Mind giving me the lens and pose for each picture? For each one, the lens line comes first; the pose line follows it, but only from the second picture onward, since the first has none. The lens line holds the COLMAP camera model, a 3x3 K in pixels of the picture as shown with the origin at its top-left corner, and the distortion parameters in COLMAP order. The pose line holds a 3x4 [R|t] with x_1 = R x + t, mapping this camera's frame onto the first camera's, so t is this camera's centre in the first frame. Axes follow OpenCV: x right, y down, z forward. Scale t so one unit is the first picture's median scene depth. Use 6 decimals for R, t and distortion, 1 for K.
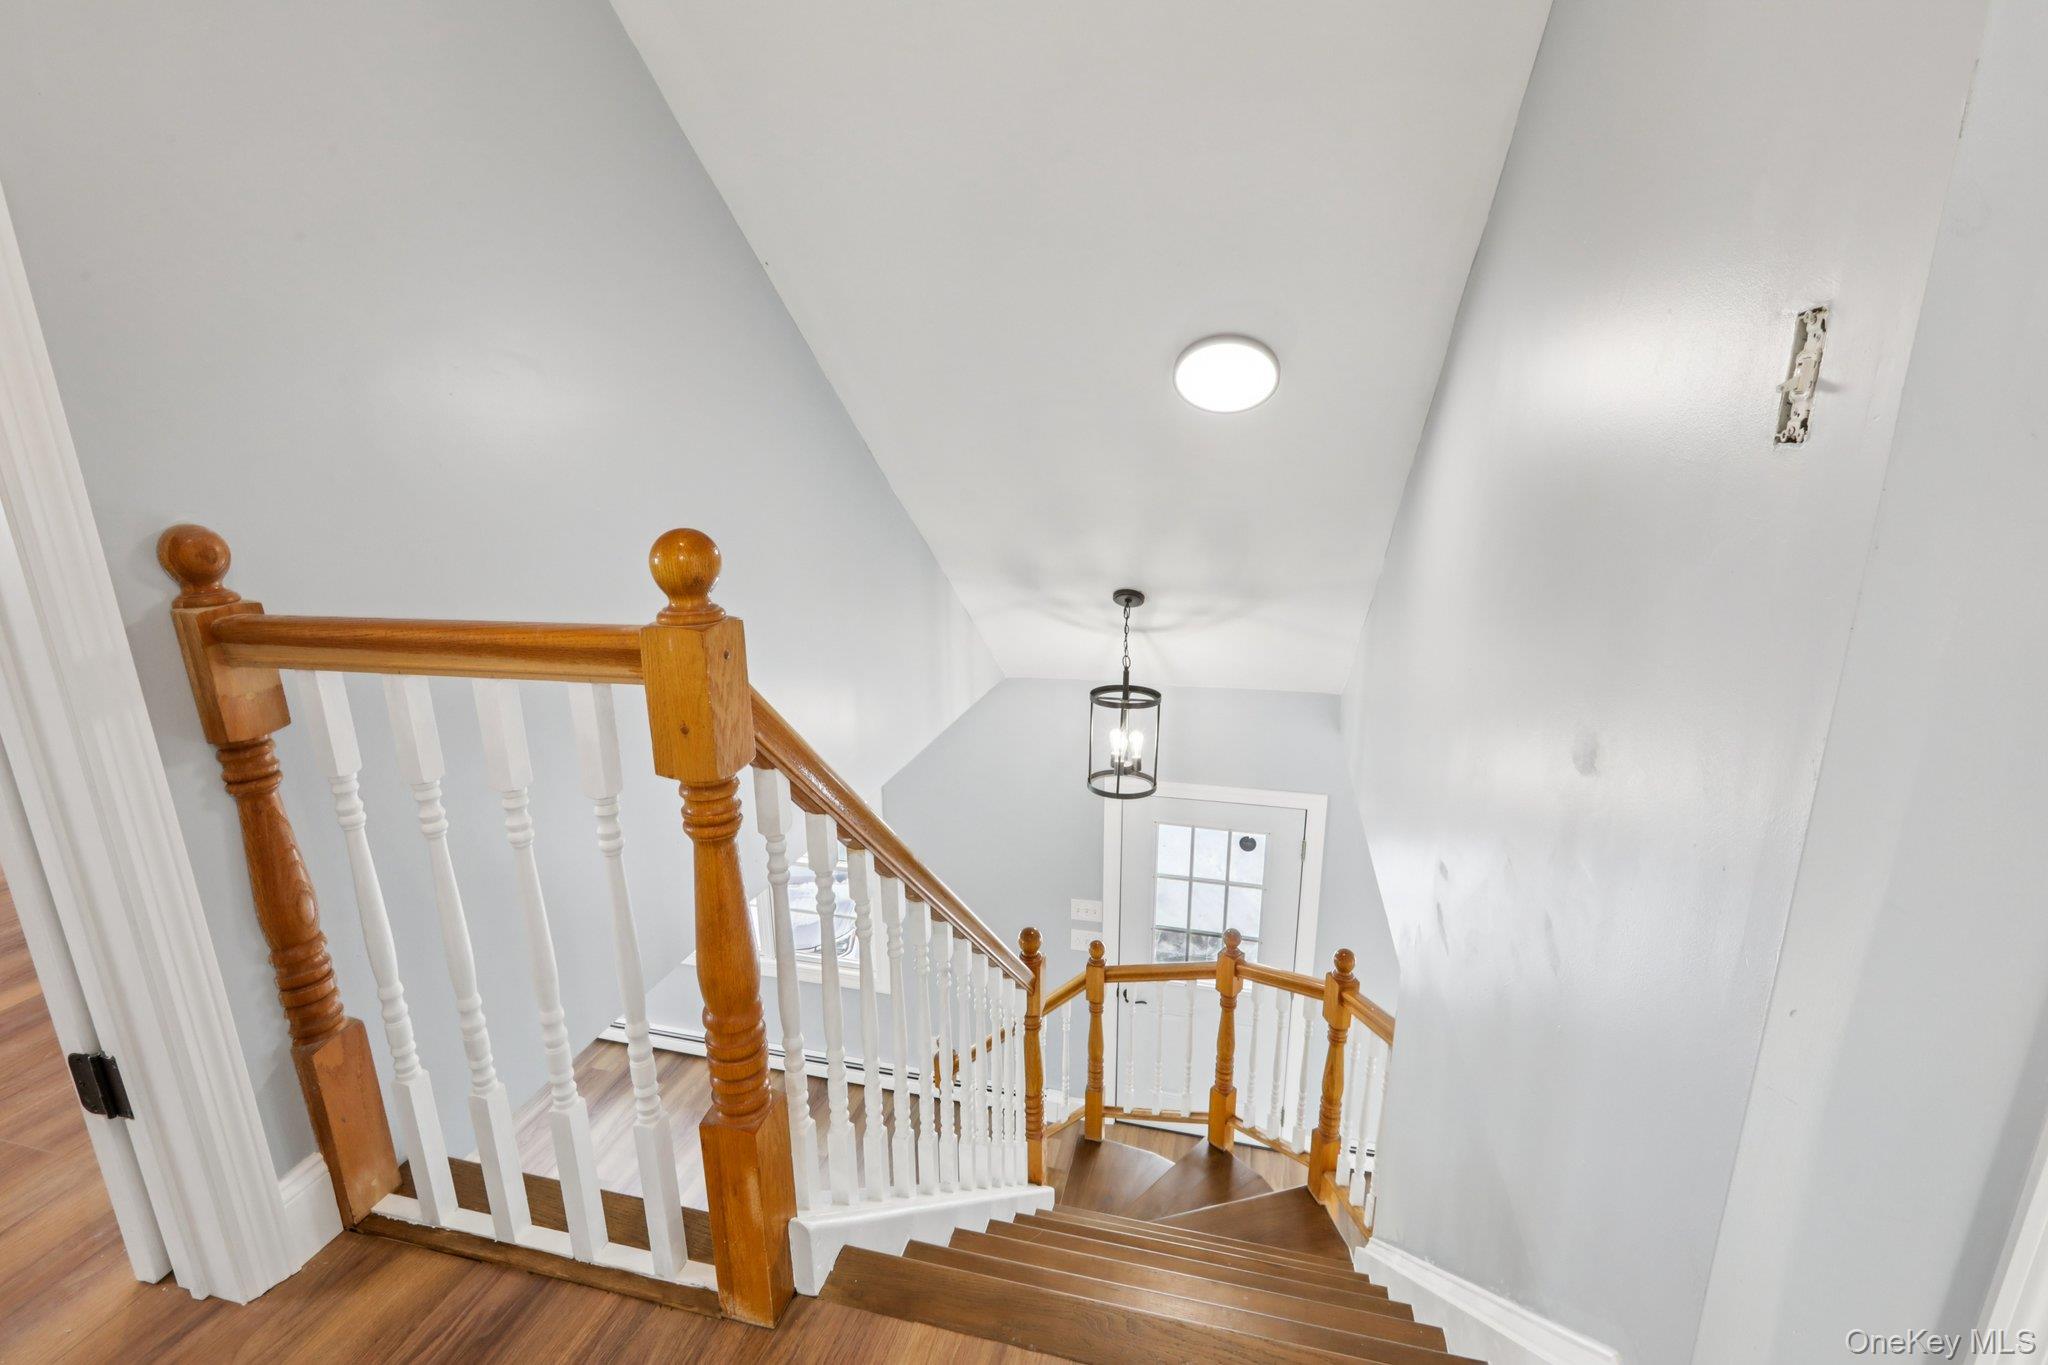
lens RADIAL K [[923.9, 0, 1025.5], [0, 923.9, 710.1], [0, 0, 1]] dist [0.000059, 0.000107]
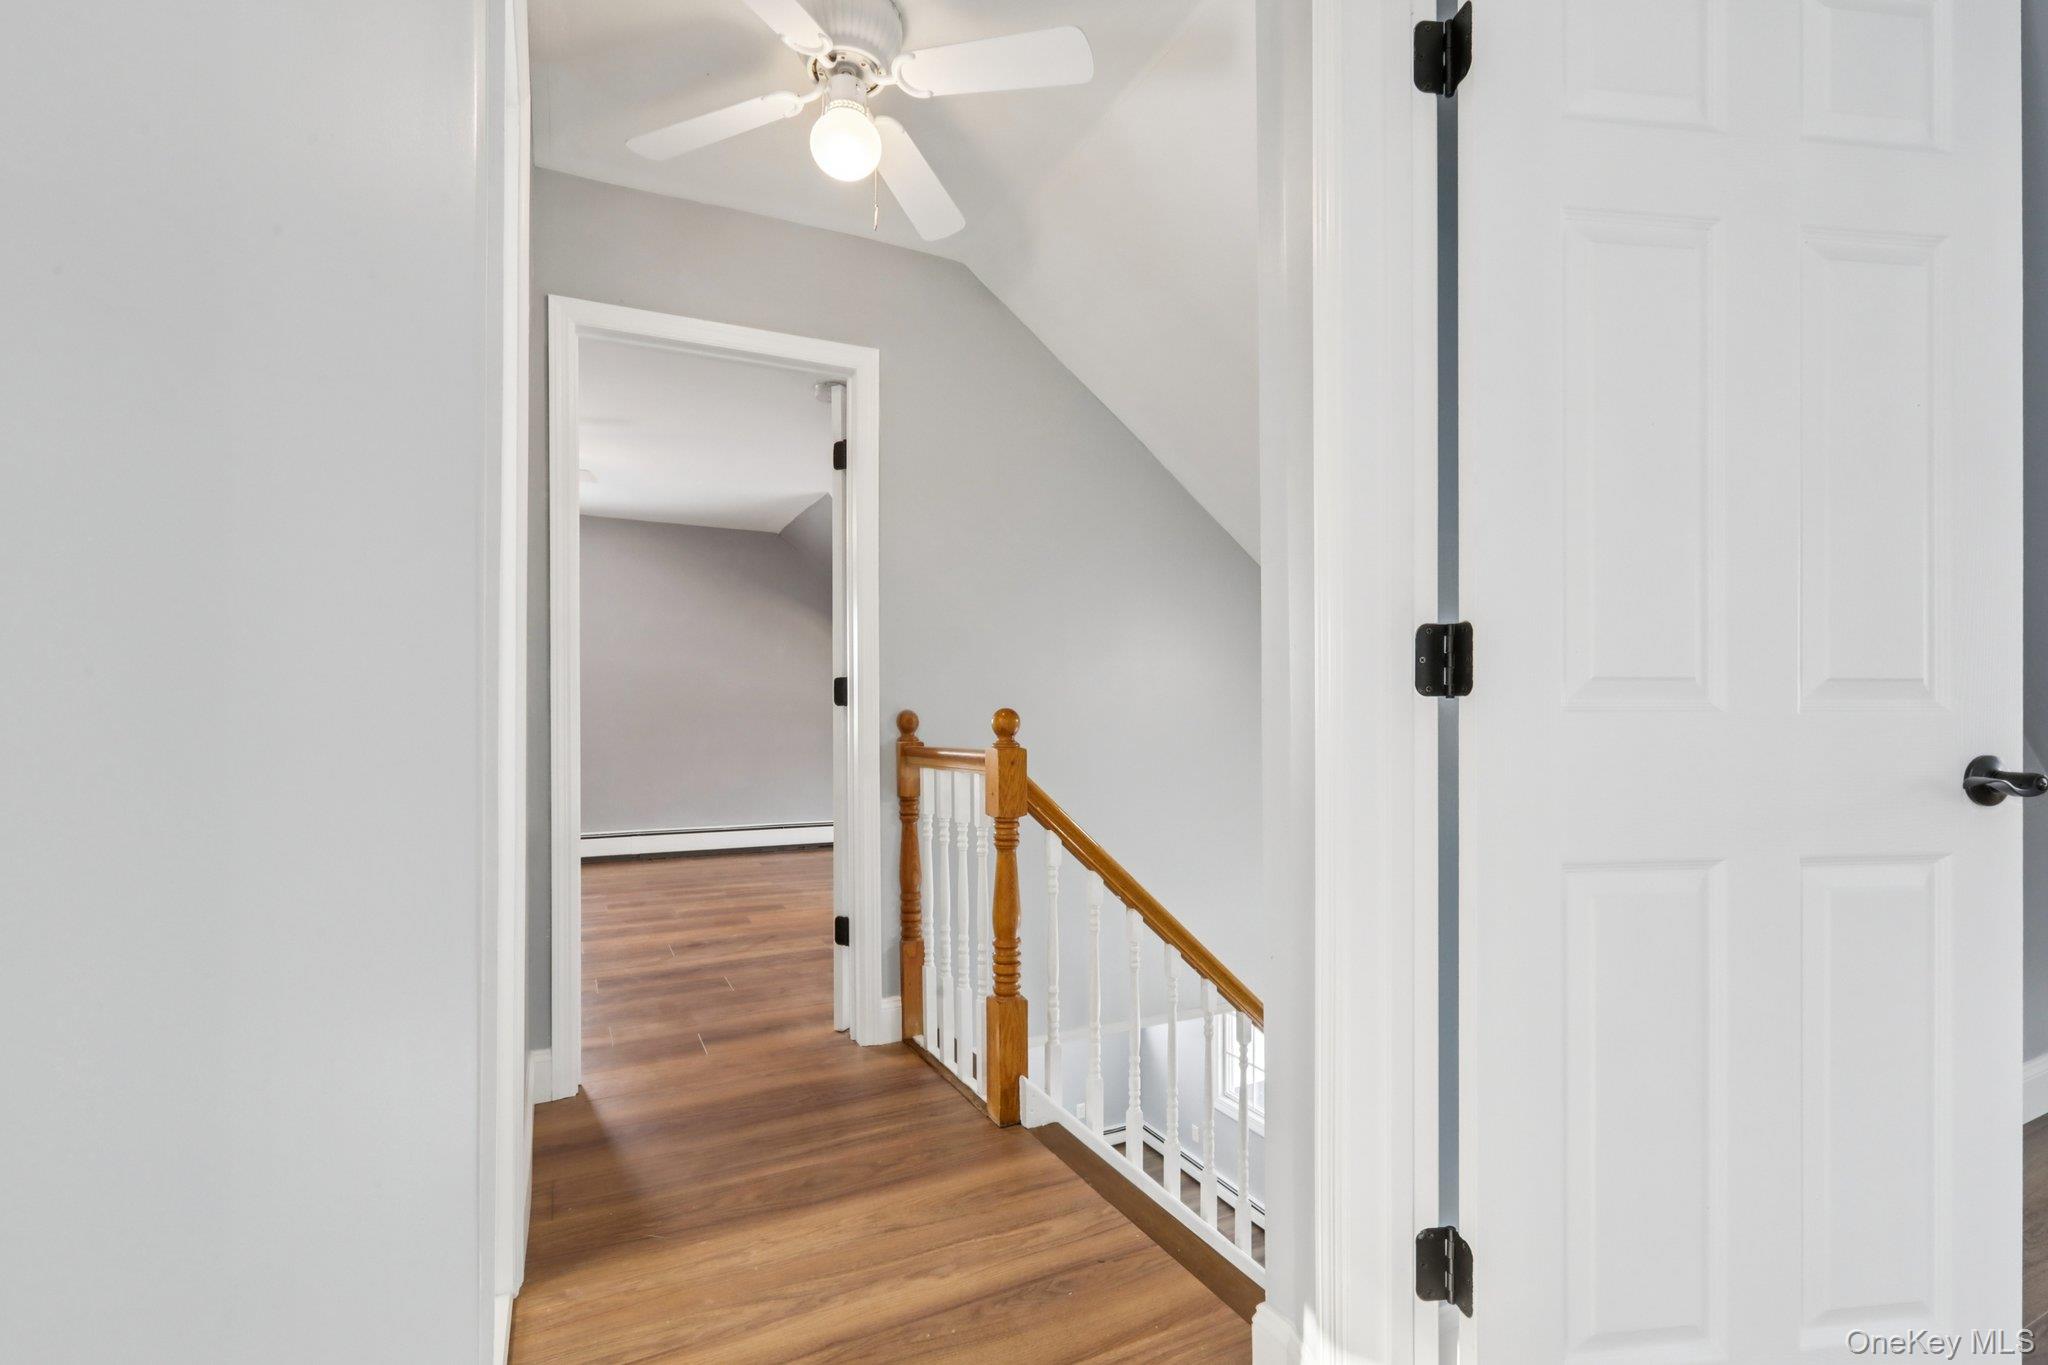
lens RADIAL K [[923.9, 0, 1025.5], [0, 923.9, 710.1], [0, 0, 1]] dist [0.000059, 0.000107]
pose [[0.663990, 0.005785, -0.747719, 1.191528], [-0.202979, 0.963816, -0.172793, 0.172095], [0.719665, 0.266504, 0.641138, -0.399830]]
